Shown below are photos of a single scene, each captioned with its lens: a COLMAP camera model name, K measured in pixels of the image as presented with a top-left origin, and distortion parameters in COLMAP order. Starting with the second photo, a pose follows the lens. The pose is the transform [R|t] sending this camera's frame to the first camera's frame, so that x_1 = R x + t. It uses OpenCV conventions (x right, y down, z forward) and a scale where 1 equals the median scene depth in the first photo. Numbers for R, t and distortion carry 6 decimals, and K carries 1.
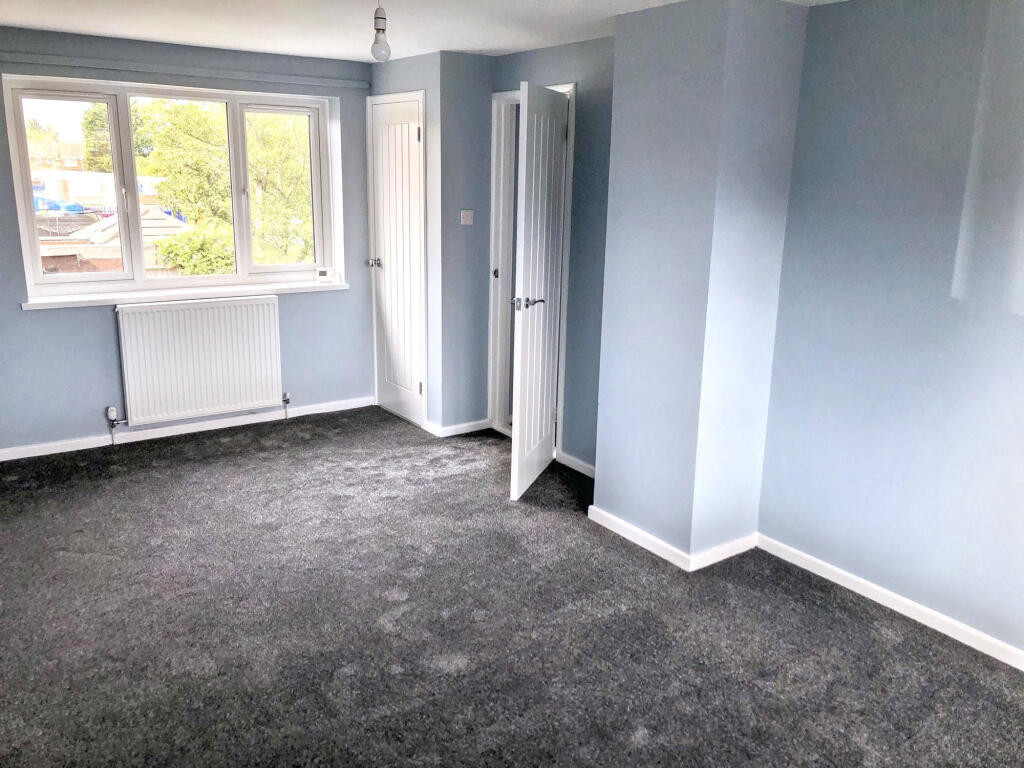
lens RADIAL K [[846.8, 0, 509.6], [0, 846.8, 384.1], [0, 0, 1]] dist [0.054412, 0.001802]
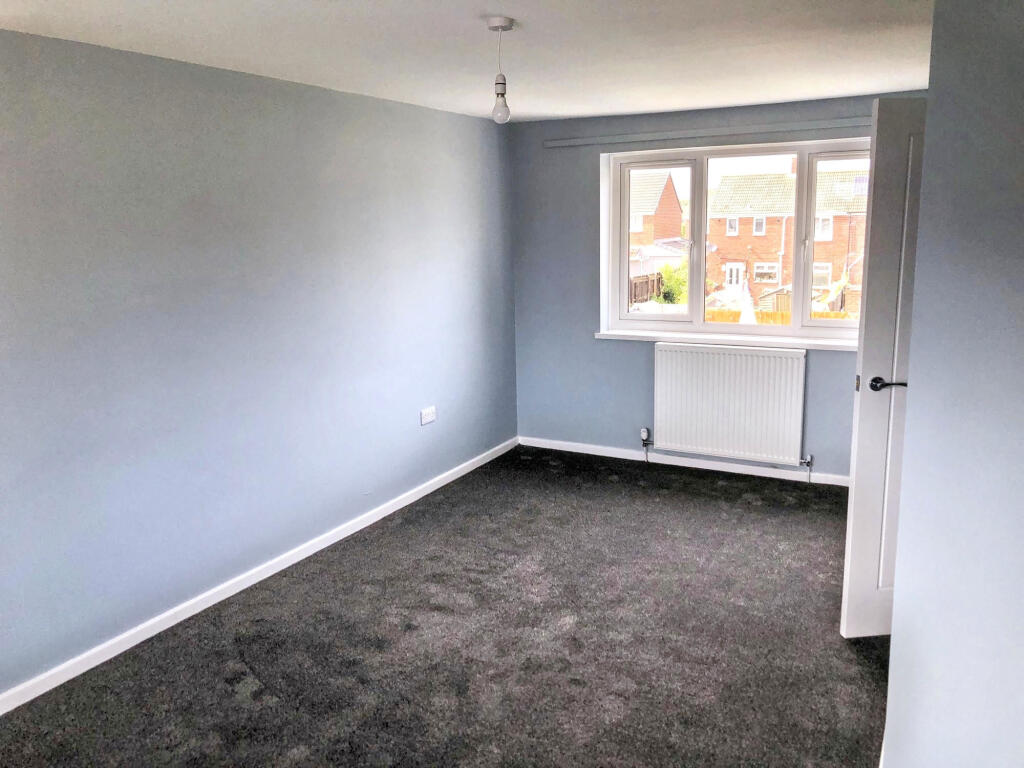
lens RADIAL K [[846.8, 0, 509.6], [0, 846.8, 382.4], [0, 0, 1]] dist [0.054412, 0.001802]
pose [[0.448123, 0.139126, -0.883080, 0.445395], [-0.193556, 0.979484, 0.056094, -0.061840], [0.872767, 0.145788, 0.465858, 0.291860]]
